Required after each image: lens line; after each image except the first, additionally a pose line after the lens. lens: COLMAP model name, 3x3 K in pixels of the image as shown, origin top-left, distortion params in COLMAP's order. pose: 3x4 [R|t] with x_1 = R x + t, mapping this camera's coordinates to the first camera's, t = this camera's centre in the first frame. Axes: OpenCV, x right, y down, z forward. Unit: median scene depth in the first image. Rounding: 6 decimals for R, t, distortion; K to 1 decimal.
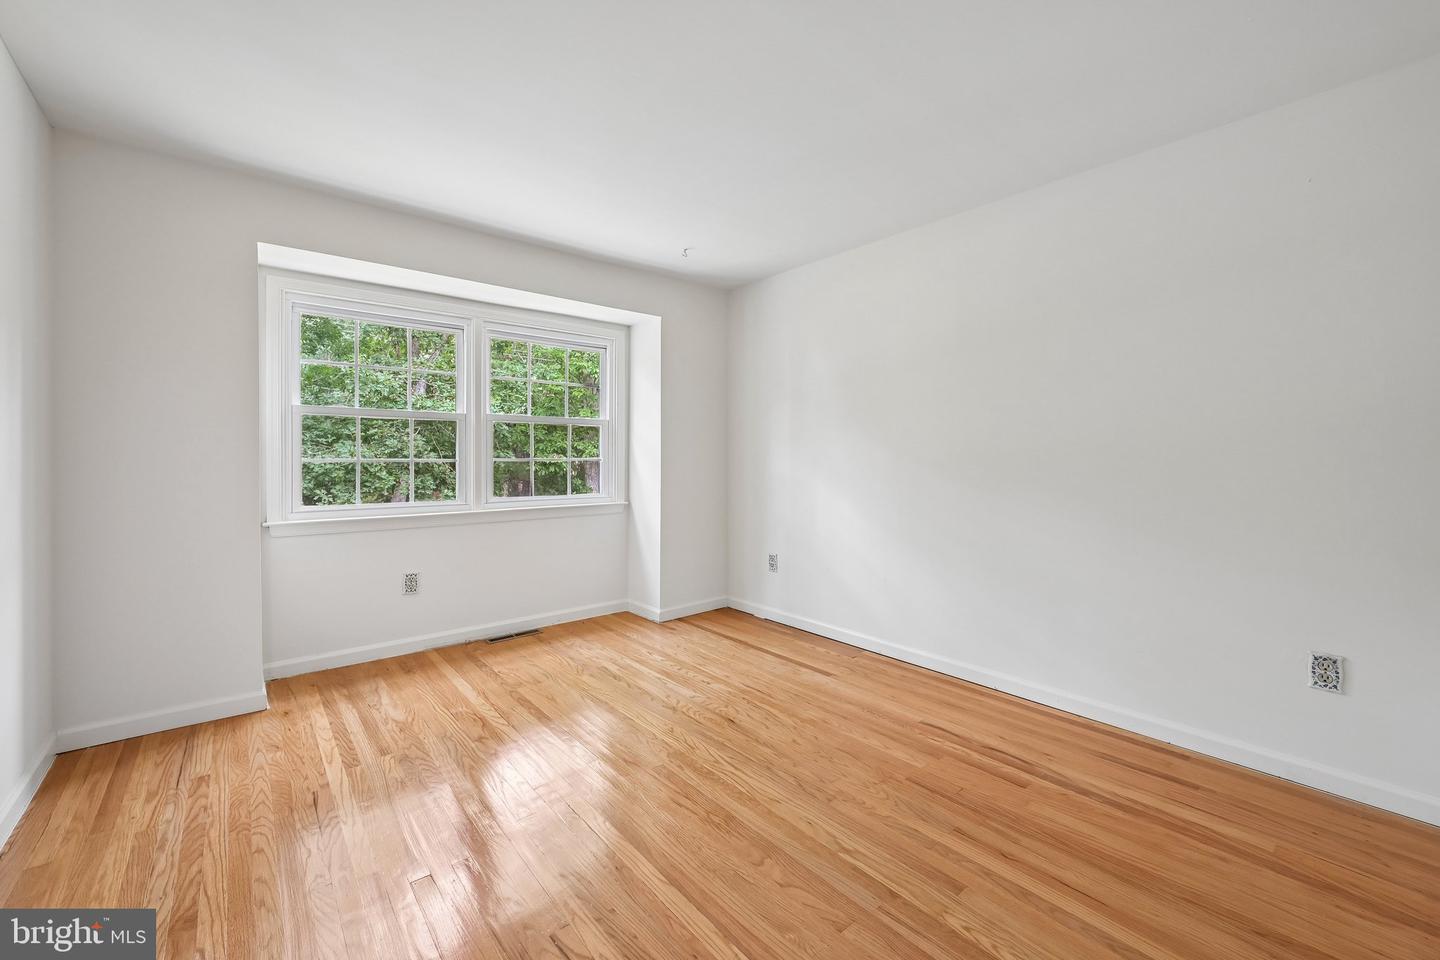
lens RADIAL K [[577.3, 0, 716.4], [0, 577.3, 462.4], [0, 0, 1]] dist [-0.000903, 0.000191]
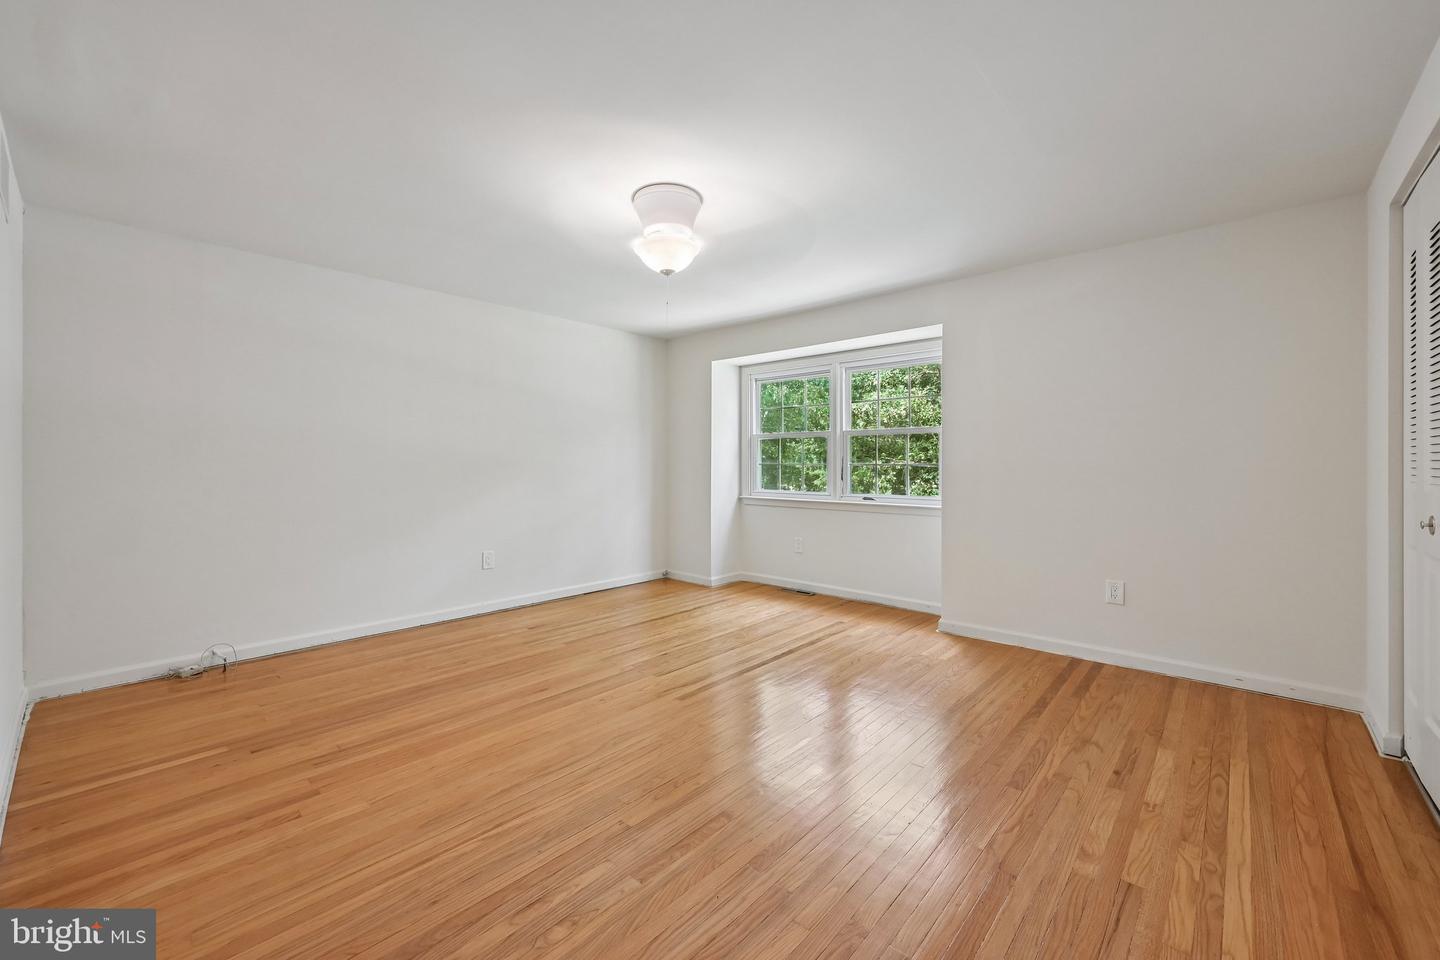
lens RADIAL K [[577.3, 0, 716.4], [0, 577.3, 462.4], [0, 0, 1]] dist [-0.000903, 0.000191]
pose [[0.133905, 0.003556, -0.990988, 0.968630], [-0.024186, 0.999707, 0.000319, -0.002686], [0.990699, 0.023926, 0.133952, 0.603942]]
